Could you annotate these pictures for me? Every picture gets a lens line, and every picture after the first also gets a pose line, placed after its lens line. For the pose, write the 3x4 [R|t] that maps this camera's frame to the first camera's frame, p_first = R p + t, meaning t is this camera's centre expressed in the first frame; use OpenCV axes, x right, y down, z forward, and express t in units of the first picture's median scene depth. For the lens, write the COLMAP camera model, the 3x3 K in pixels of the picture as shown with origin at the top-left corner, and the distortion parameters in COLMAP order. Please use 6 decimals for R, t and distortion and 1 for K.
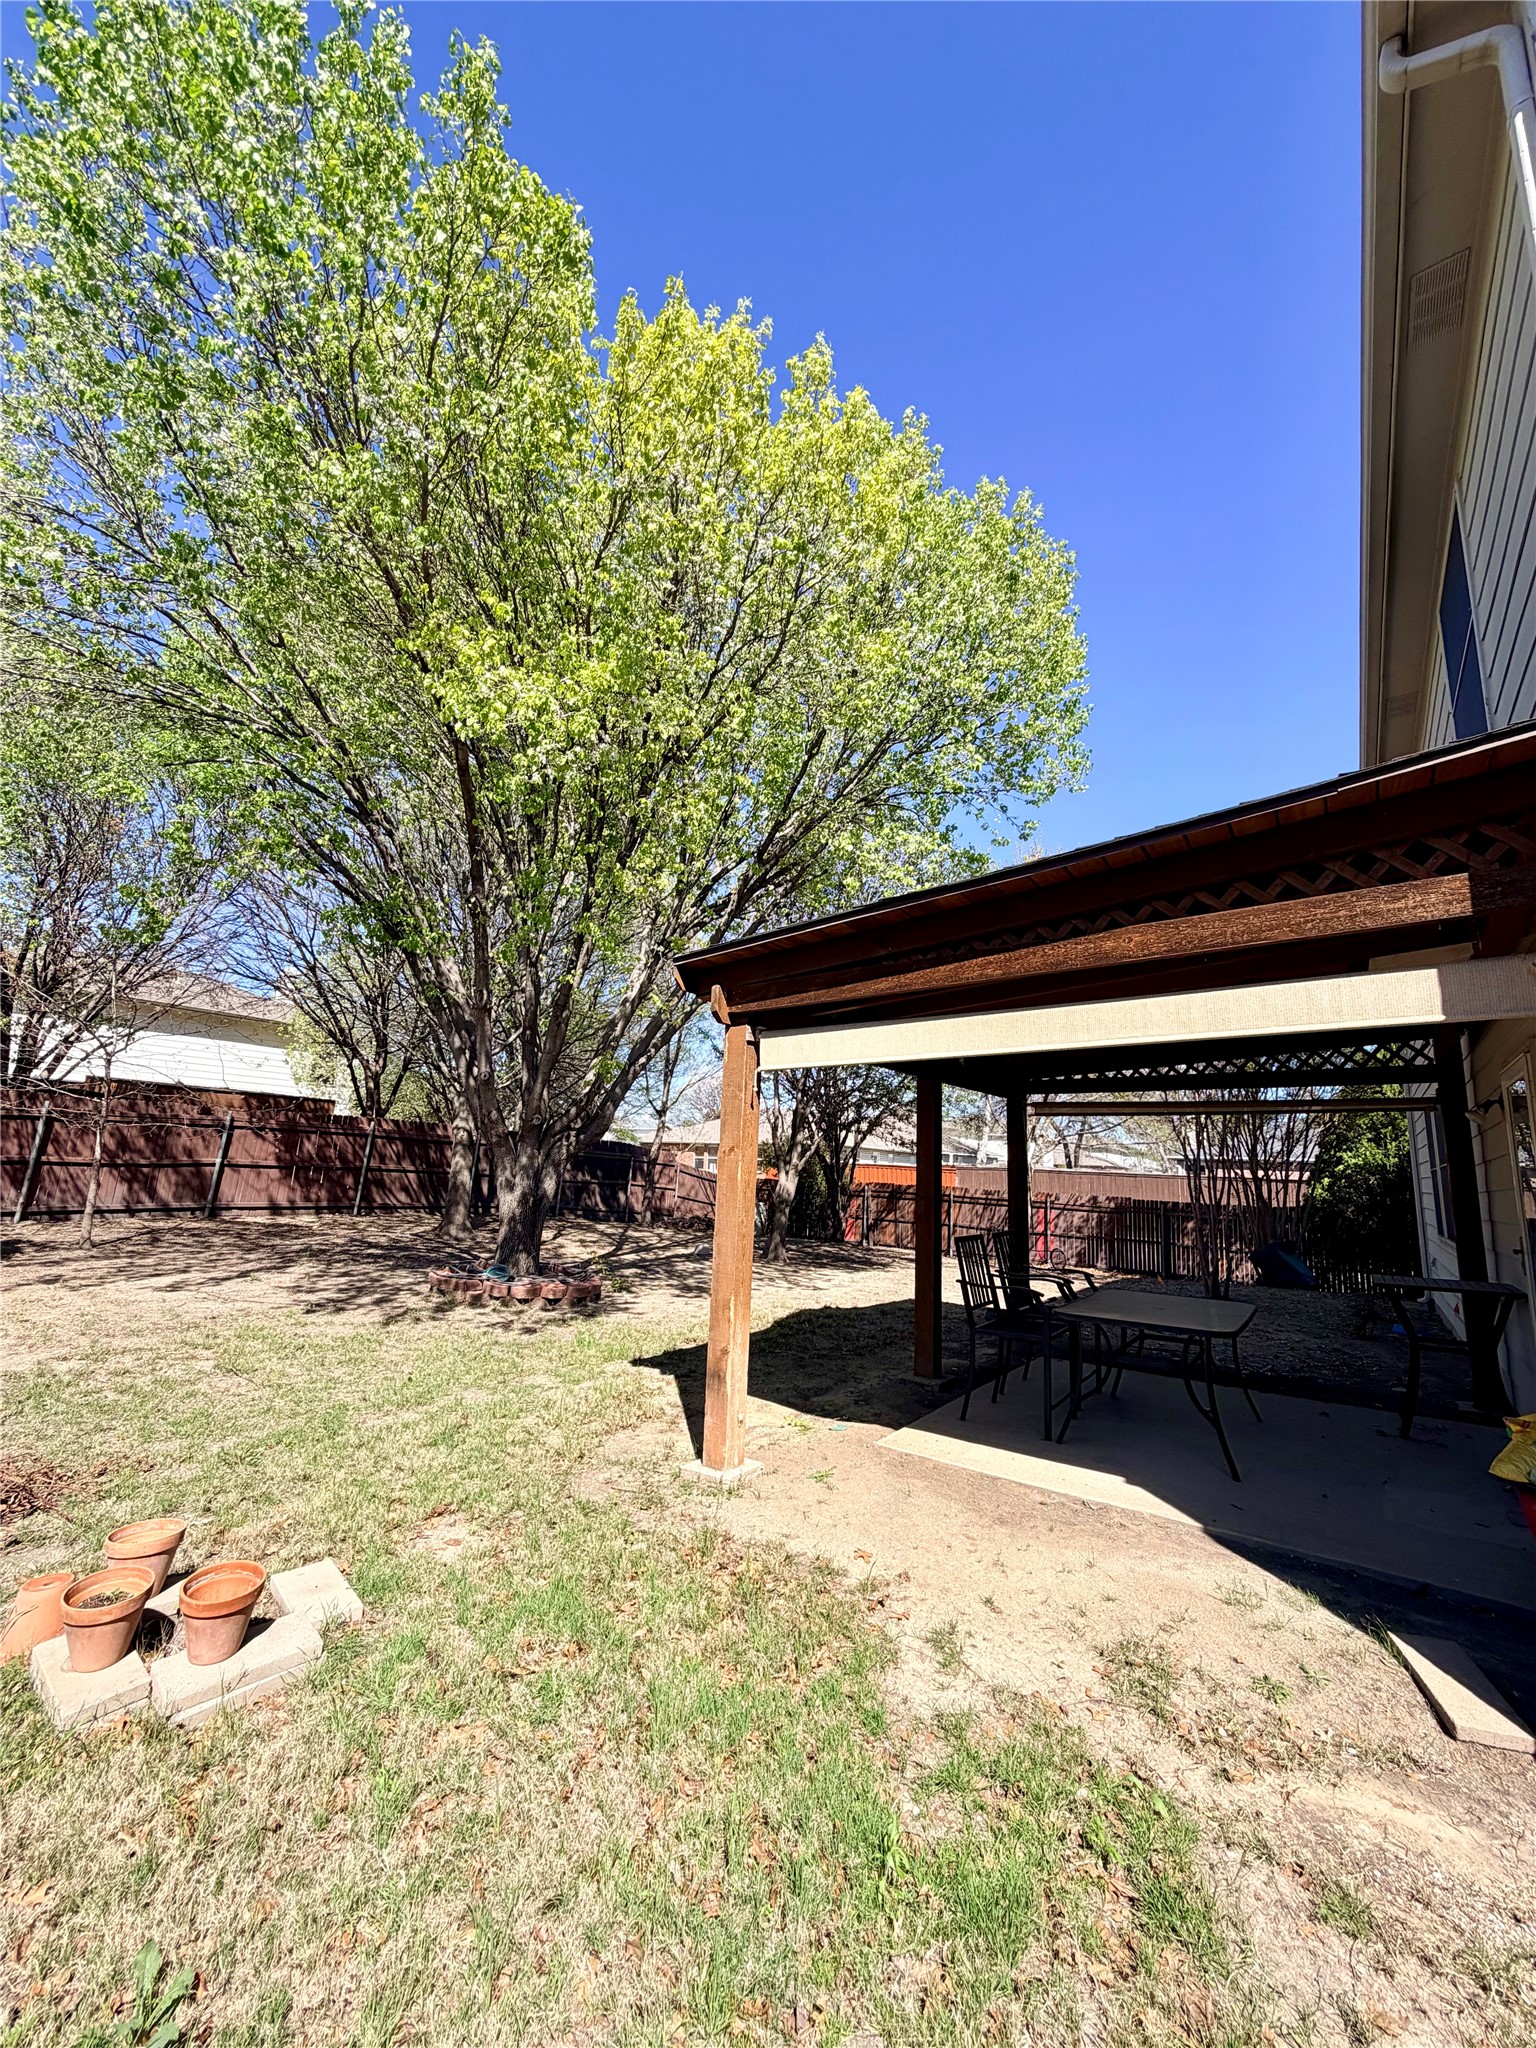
lens RADIAL K [[814.6, 0, 764.0], [0, 814.6, 1024.7], [0, 0, 1]] dist [-0.001539, -0.000026]
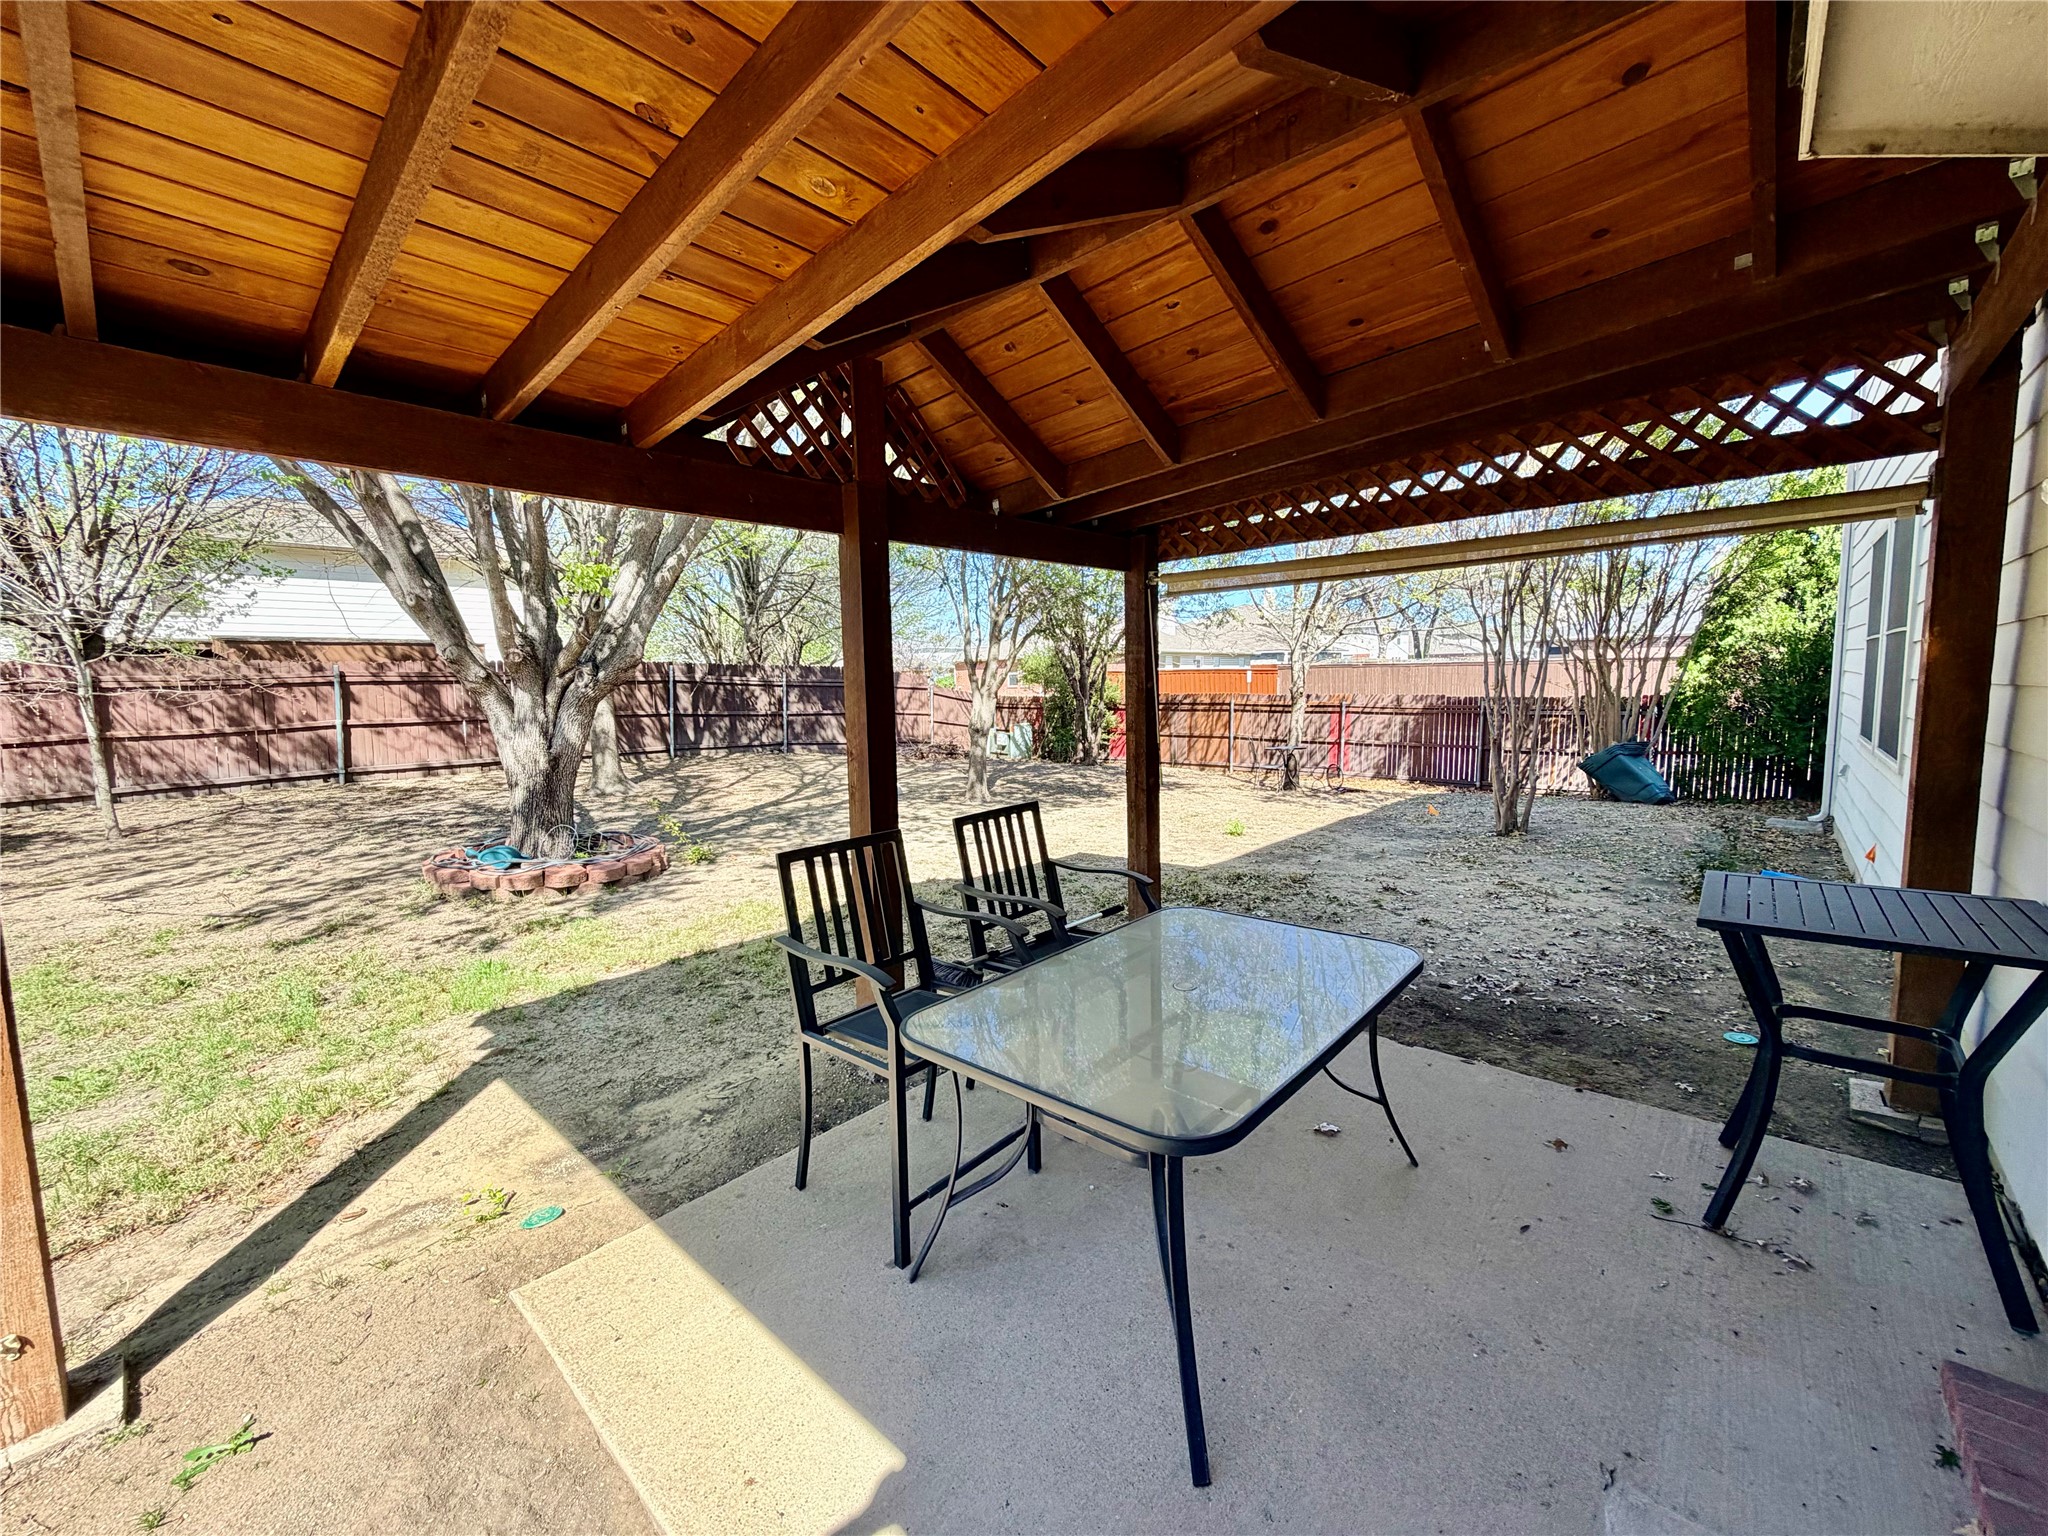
lens RADIAL K [[814.6, 0, 1024.0], [0, 814.6, 768.0], [0, 0, 1]] dist [-0.001539, -0.000026]
pose [[0.991404, -0.051665, -0.120203, 0.164246], [0.083066, 0.958368, 0.273187, 0.033031], [0.101085, -0.280824, 0.954421, 0.207892]]
